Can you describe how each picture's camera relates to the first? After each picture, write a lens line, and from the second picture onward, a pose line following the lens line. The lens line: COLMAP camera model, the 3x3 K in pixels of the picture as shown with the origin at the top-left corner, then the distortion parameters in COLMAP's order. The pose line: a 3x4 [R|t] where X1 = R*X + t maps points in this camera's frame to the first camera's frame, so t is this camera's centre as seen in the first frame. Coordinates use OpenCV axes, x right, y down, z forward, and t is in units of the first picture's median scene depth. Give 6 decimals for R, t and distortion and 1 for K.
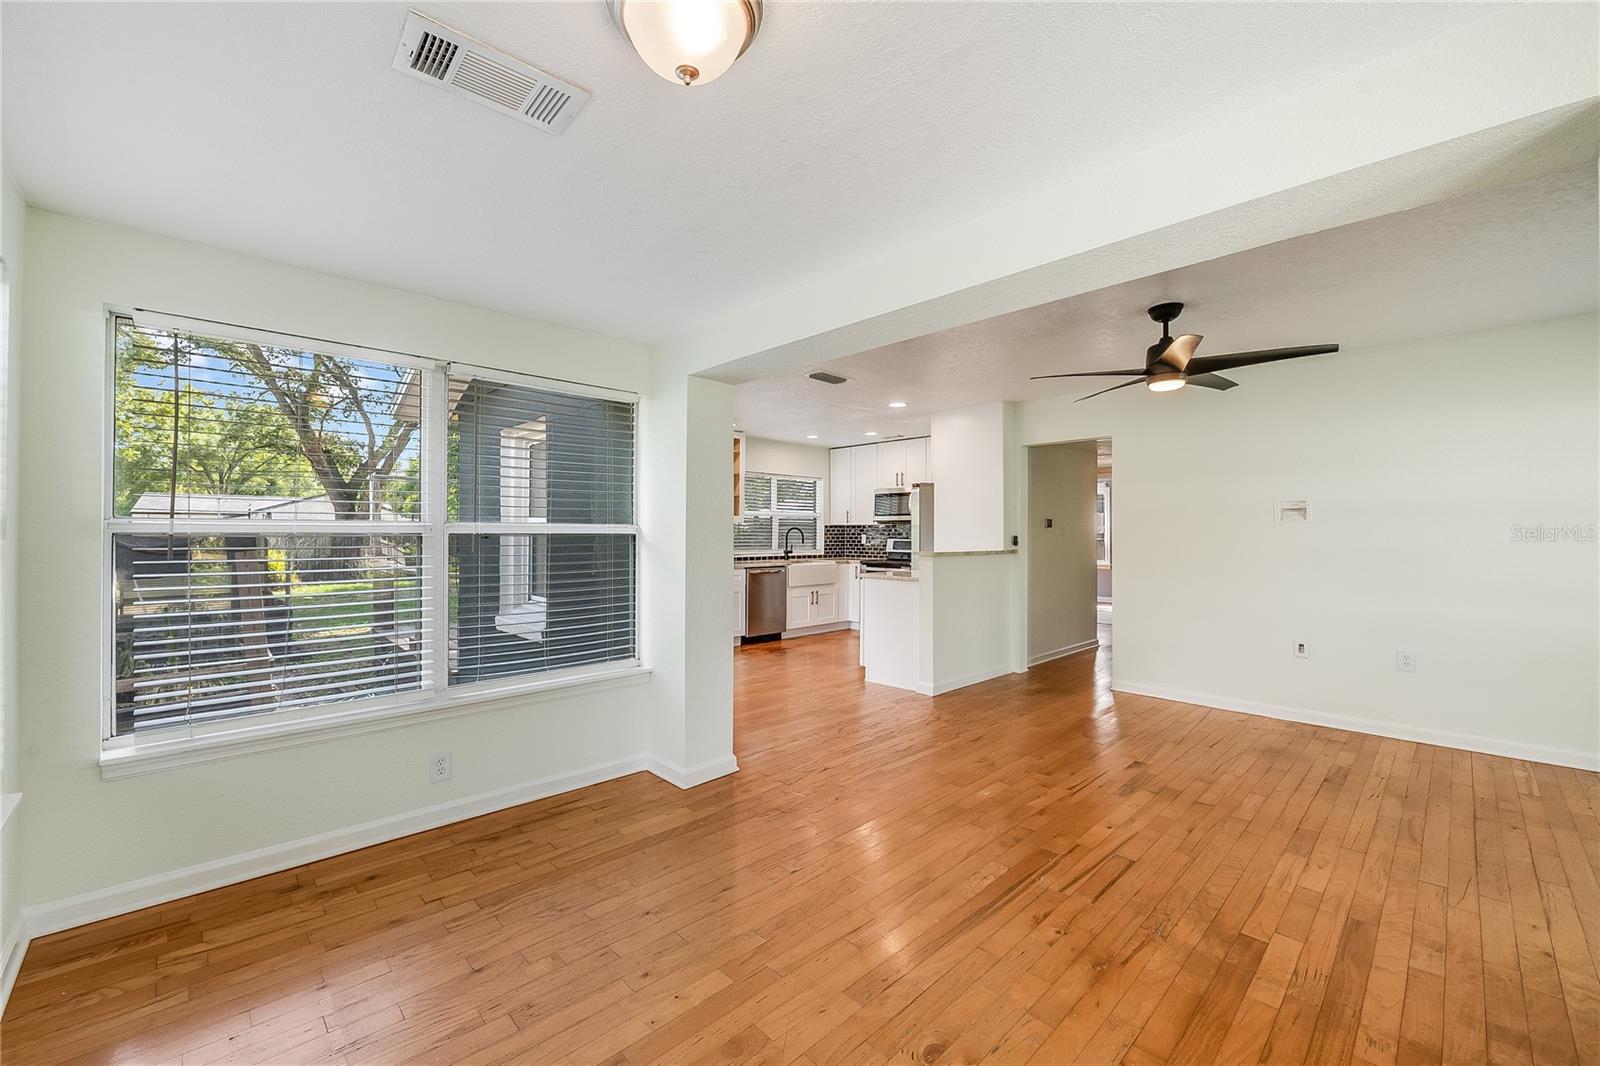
lens RADIAL K [[634.2, 0, 796.8], [0, 634.2, 528.4], [0, 0, 1]] dist [-0.009835, -0.000394]
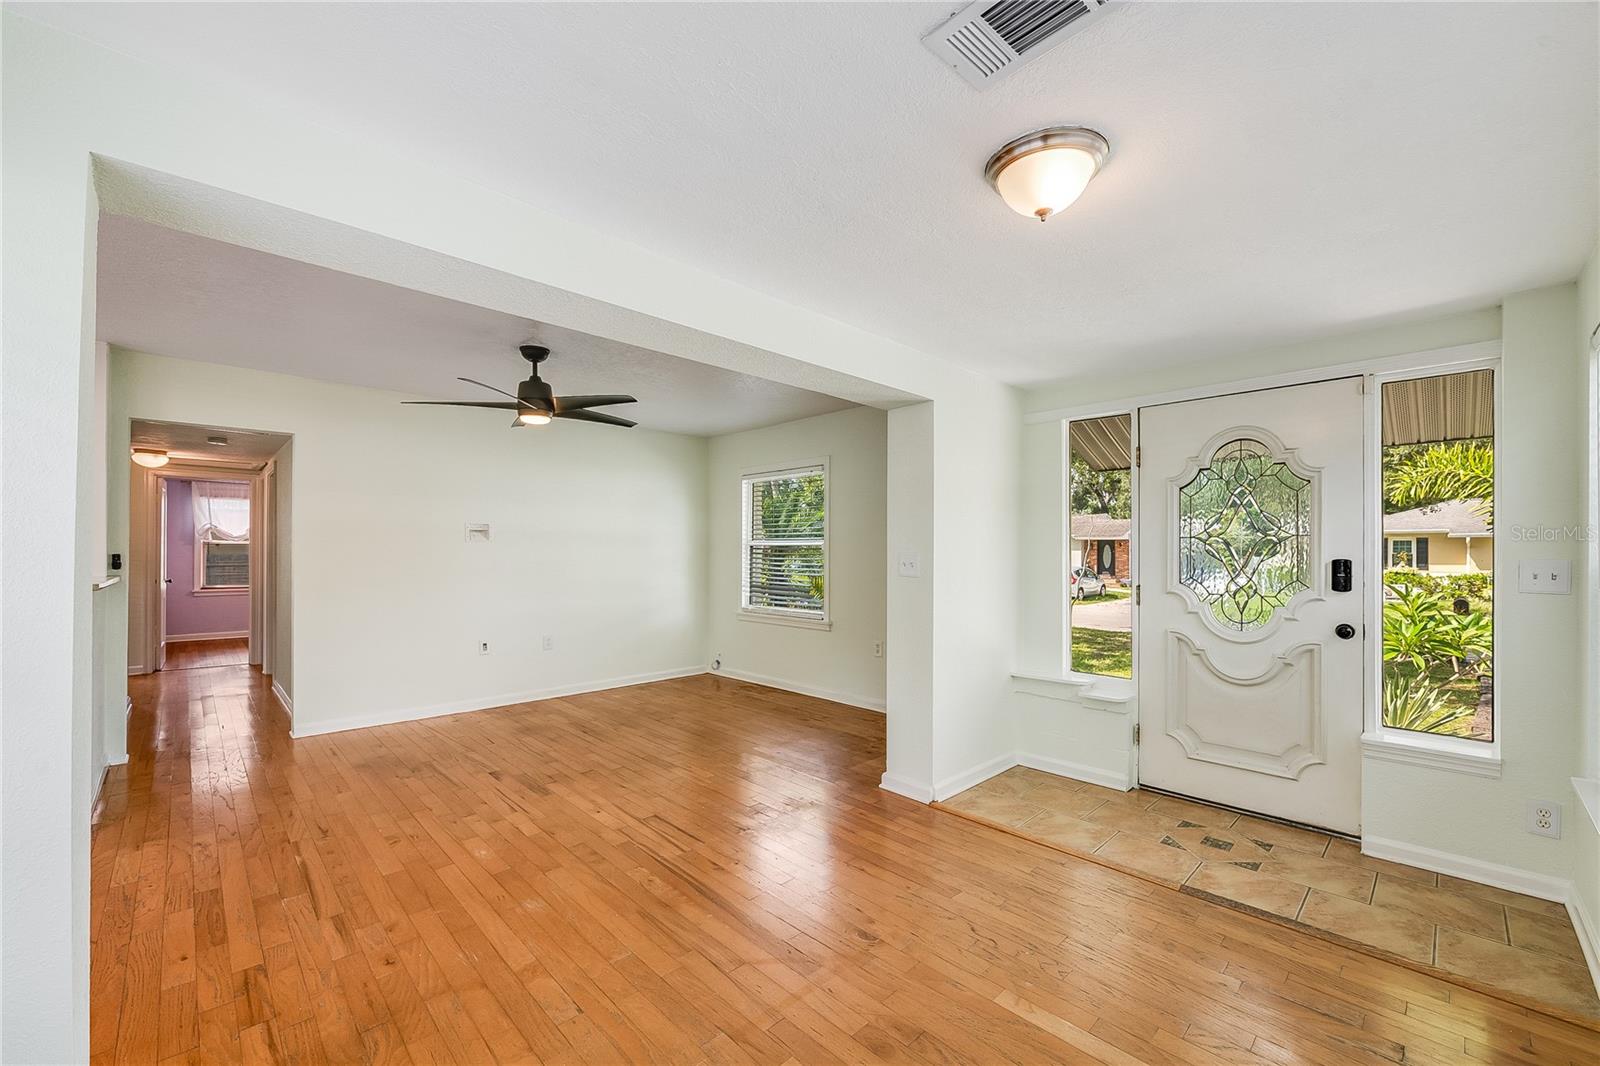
lens RADIAL K [[637.9, 0, 799.5], [0, 637.9, 550.7], [0, 0, 1]] dist [-0.001751, -0.000529]
pose [[-0.004100, -0.002020, 0.999990, -0.401848], [-0.011278, 0.999934, 0.001974, -0.001291], [-0.999928, -0.011270, -0.004122, 0.399208]]
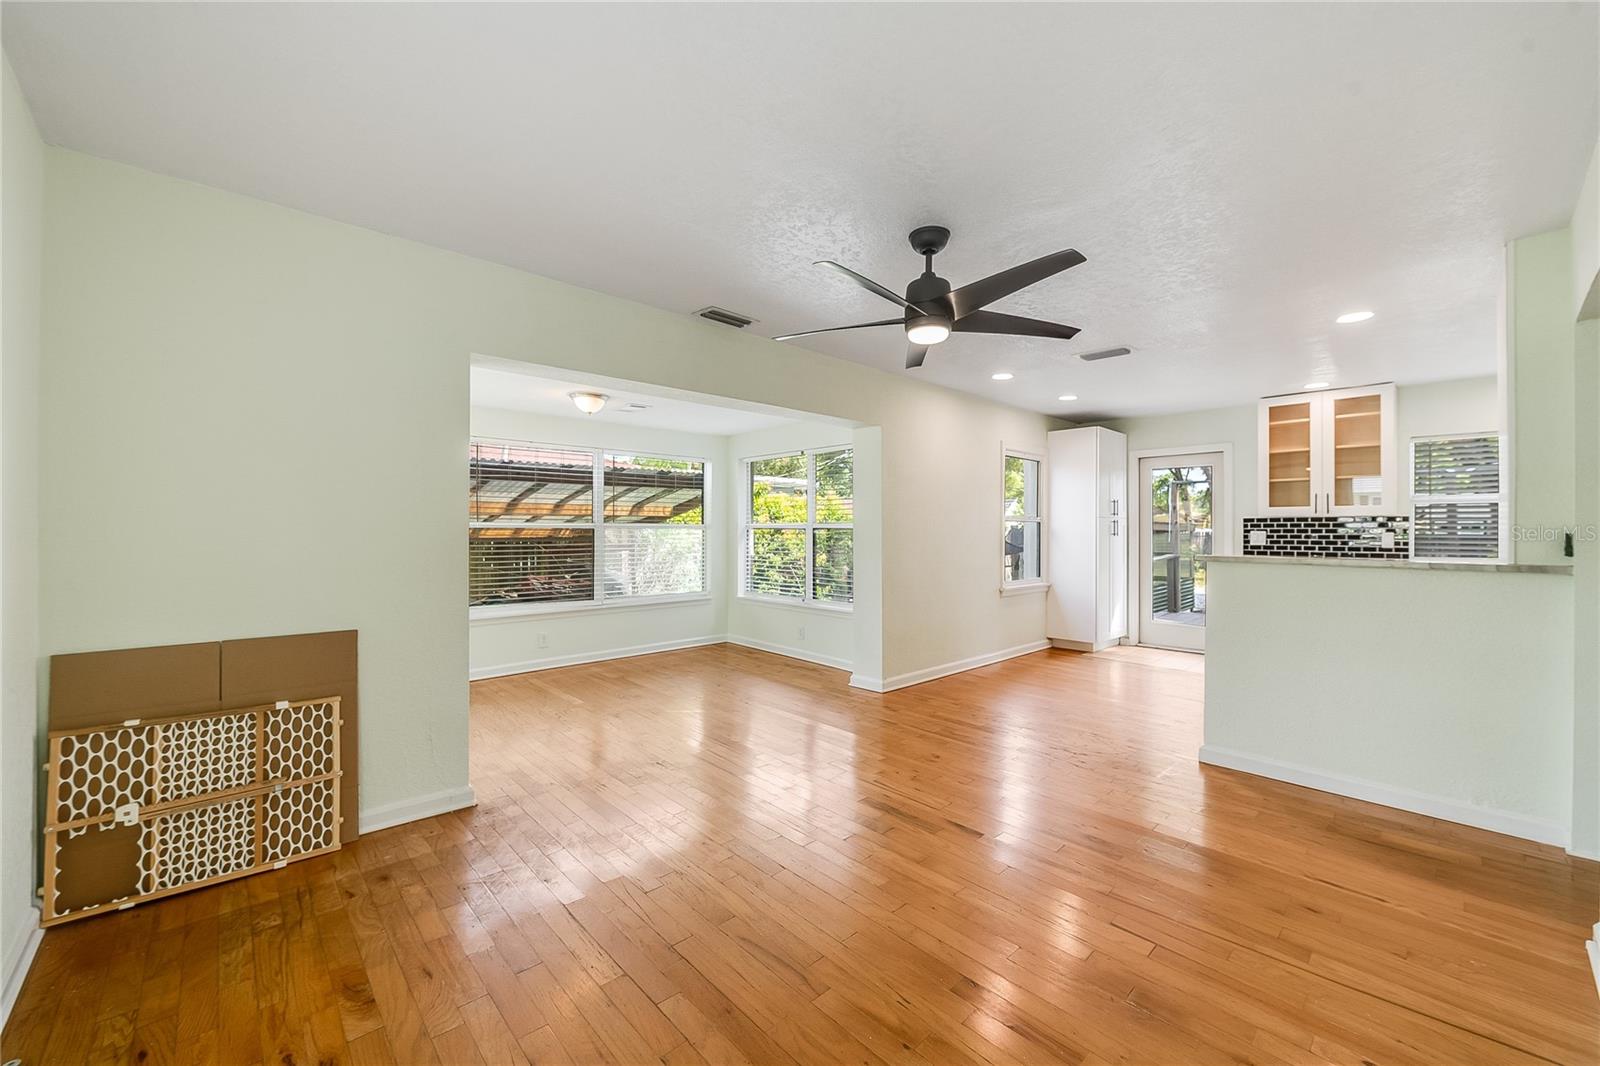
lens RADIAL K [[628.4, 0, 804.2], [0, 628.4, 530.3], [0, 0, 1]] dist [-0.001479, -0.004299]
pose [[-0.008633, -0.001704, -0.999961, 1.013929], [0.003429, 0.999993, -0.001734, 0.010850], [0.999957, -0.003444, -0.008627, 0.635296]]
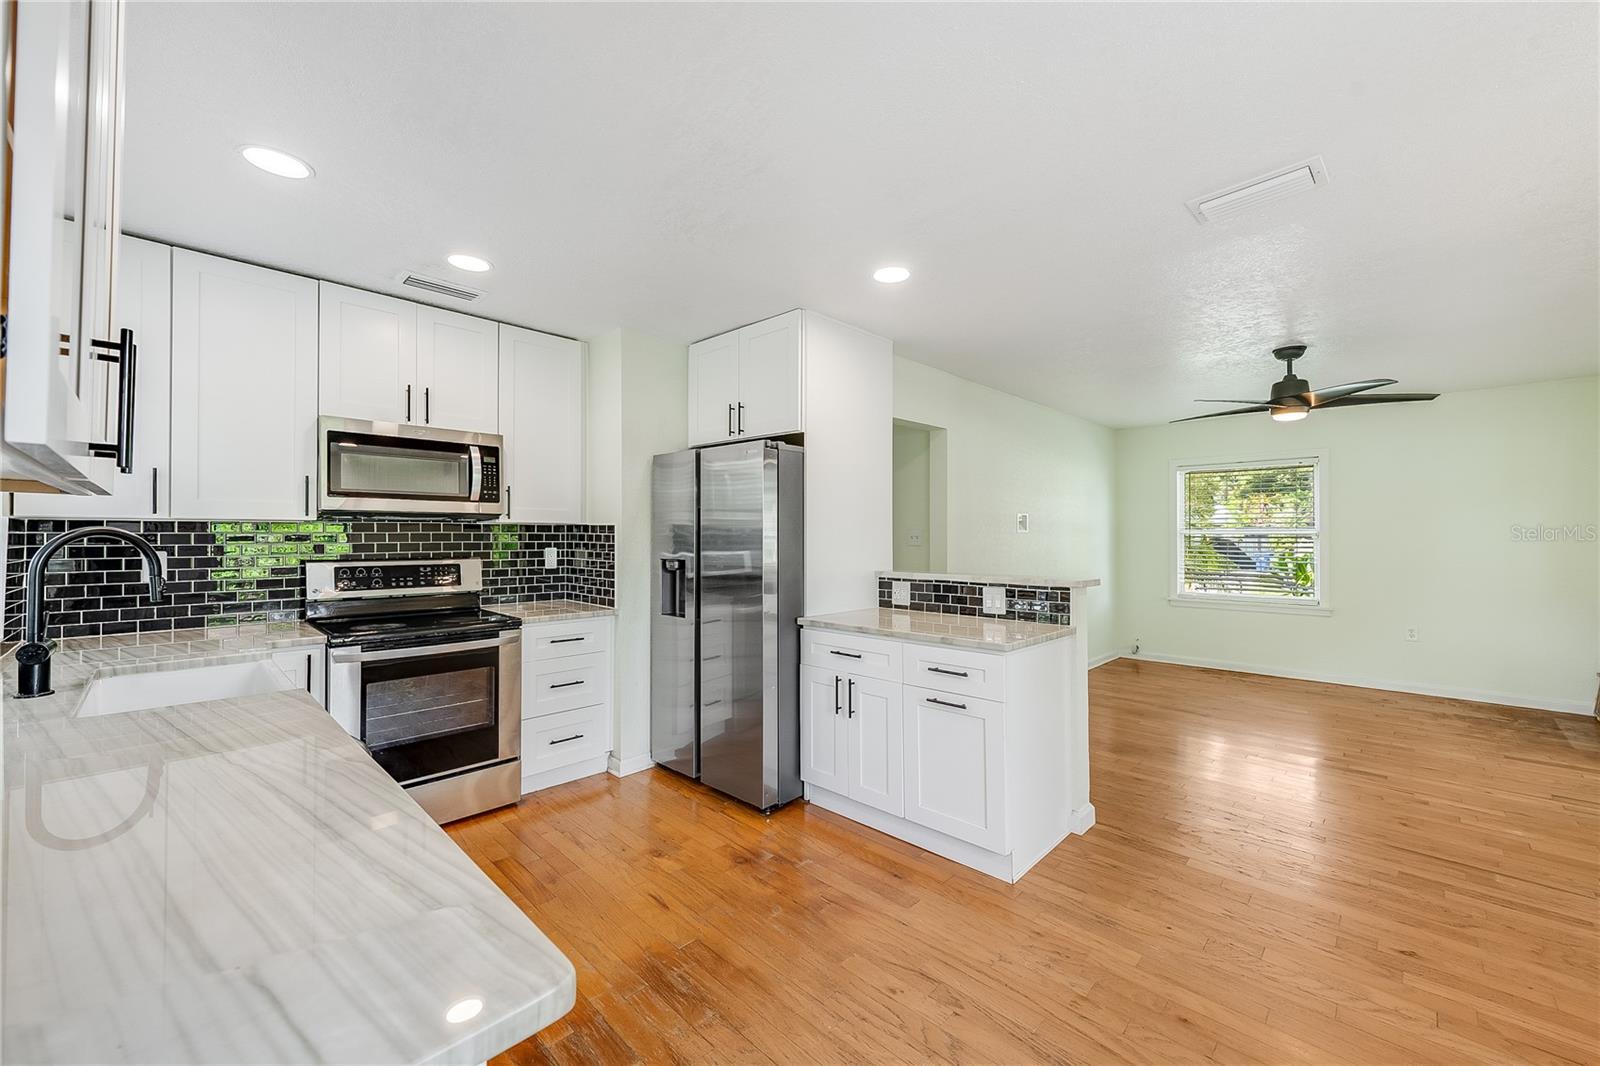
lens RADIAL K [[624.0, 0, 800.0], [0, 624.0, 533.0], [0, 0, 1]] dist [0.002271, -0.000173]
pose [[-0.024944, 0.002187, 0.999686, -0.399619], [-0.007112, 0.999972, -0.002365, -0.001731], [-0.999664, -0.007169, -0.024928, 1.433954]]
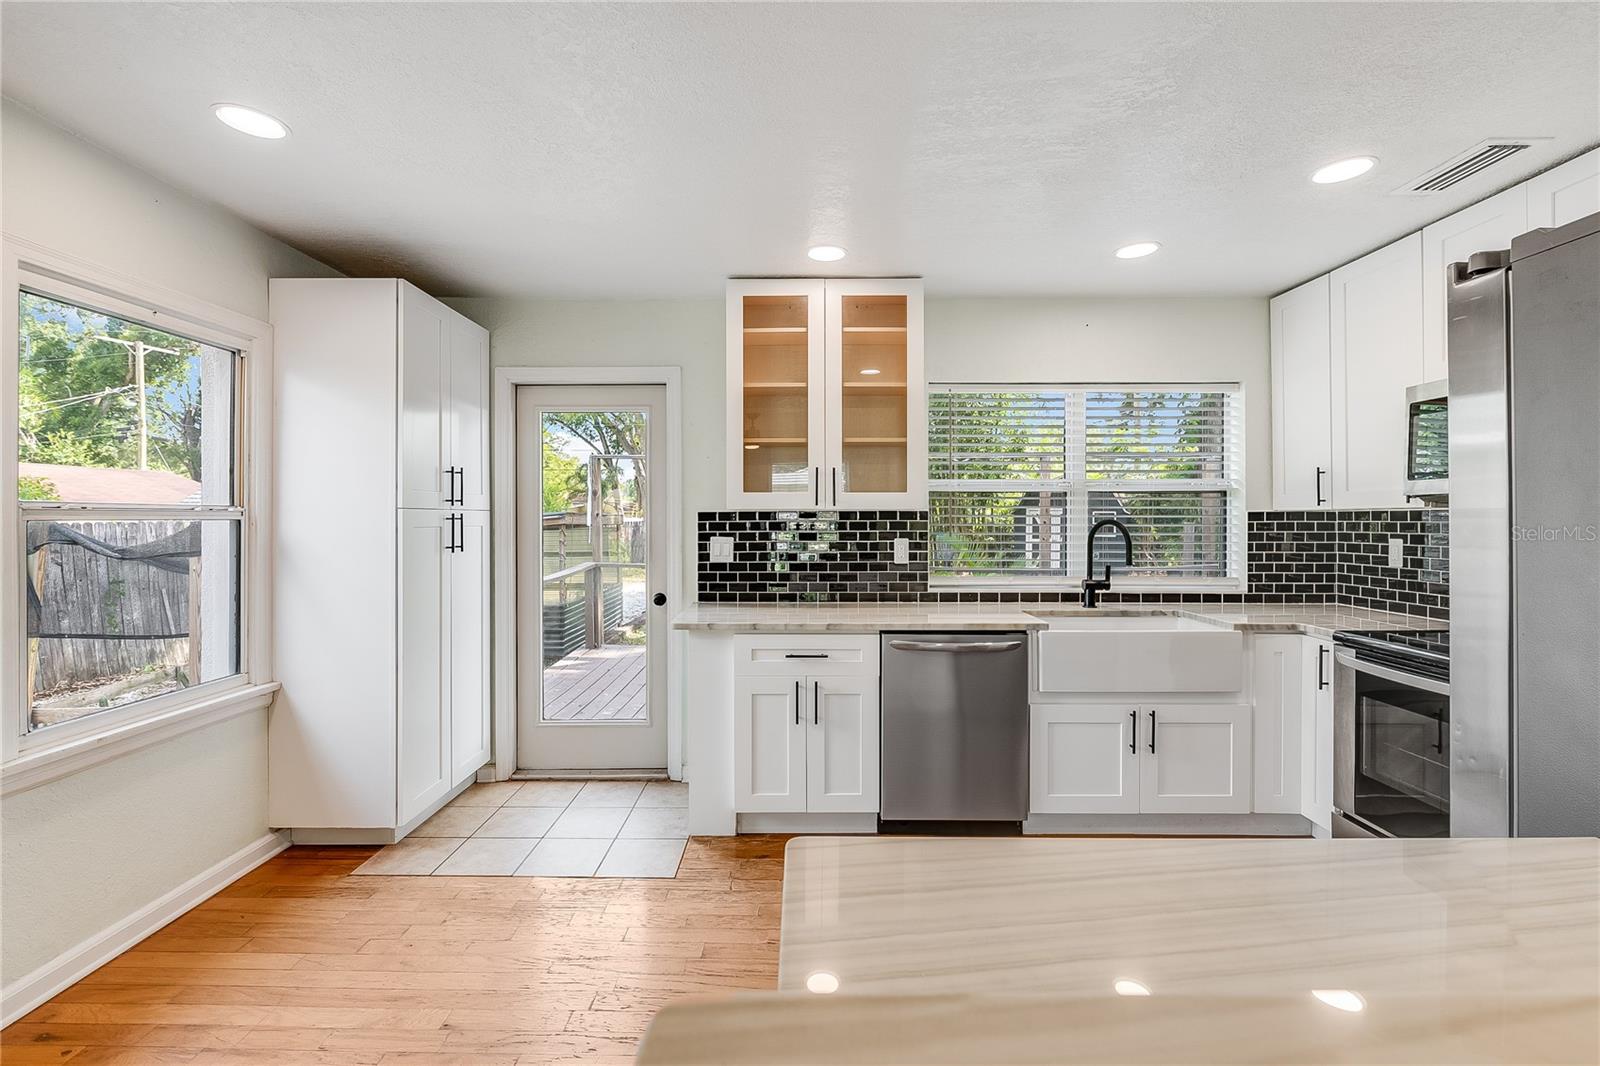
lens RADIAL K [[687.4, 0, 800.9], [0, 687.4, 515.8], [0, 0, 1]] dist [0.001489, -0.000048]
pose [[0.716847, -0.005826, -0.697207, 0.270956], [0.007865, 0.999969, -0.000270, -0.009424], [0.697187, -0.005290, 0.716870, 1.097742]]
